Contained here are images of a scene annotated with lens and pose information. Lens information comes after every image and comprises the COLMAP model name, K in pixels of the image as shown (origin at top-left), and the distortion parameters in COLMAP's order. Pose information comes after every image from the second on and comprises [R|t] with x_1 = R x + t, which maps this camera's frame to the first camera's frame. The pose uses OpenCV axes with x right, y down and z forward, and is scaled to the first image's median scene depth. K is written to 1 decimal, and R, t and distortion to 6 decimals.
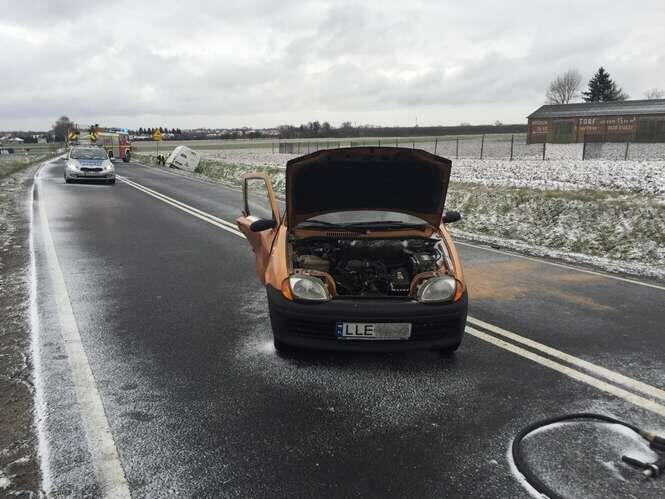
lens RADIAL K [[563.5, 0, 334.6], [0, 563.5, 248.6], [0, 0, 1]] dist [0.087156, -0.133132]
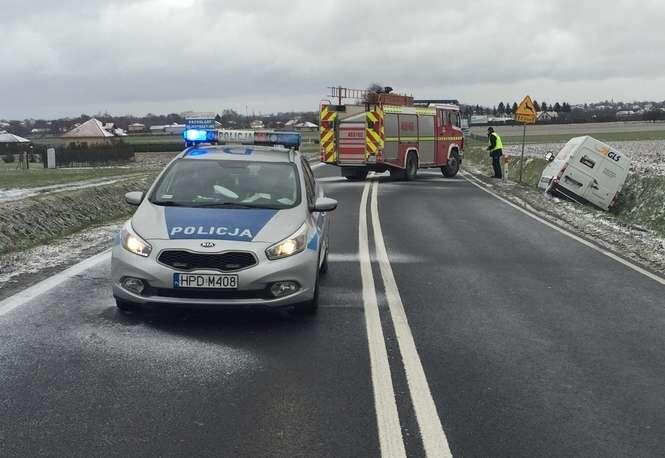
lens RADIAL K [[1029.0, 0, 332.5], [0, 1029.0, 229.0], [0, 0, 1]] dist [-0.007444, -0.051797]
pose [[0.885037, 0.040811, -0.463728, -0.203182], [-0.080428, 0.994575, -0.065971, -0.126894], [0.458519, 0.095684, 0.883518, 0.671452]]
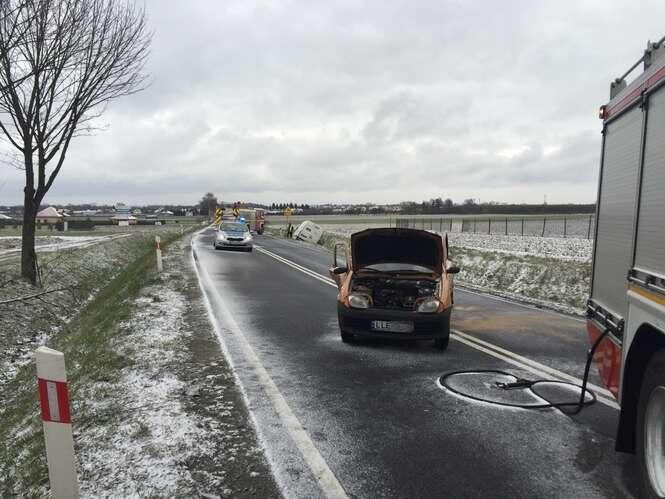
lens RADIAL K [[563.5, 0, 334.6], [0, 563.5, 248.6], [0, 0, 1]] dist [0.087156, -0.133132]
pose [[0.977083, 0.027588, -0.211062, 0.047434], [-0.054933, 0.990658, -0.124816, 0.023685], [0.205647, 0.133550, 0.969471, -0.150318]]
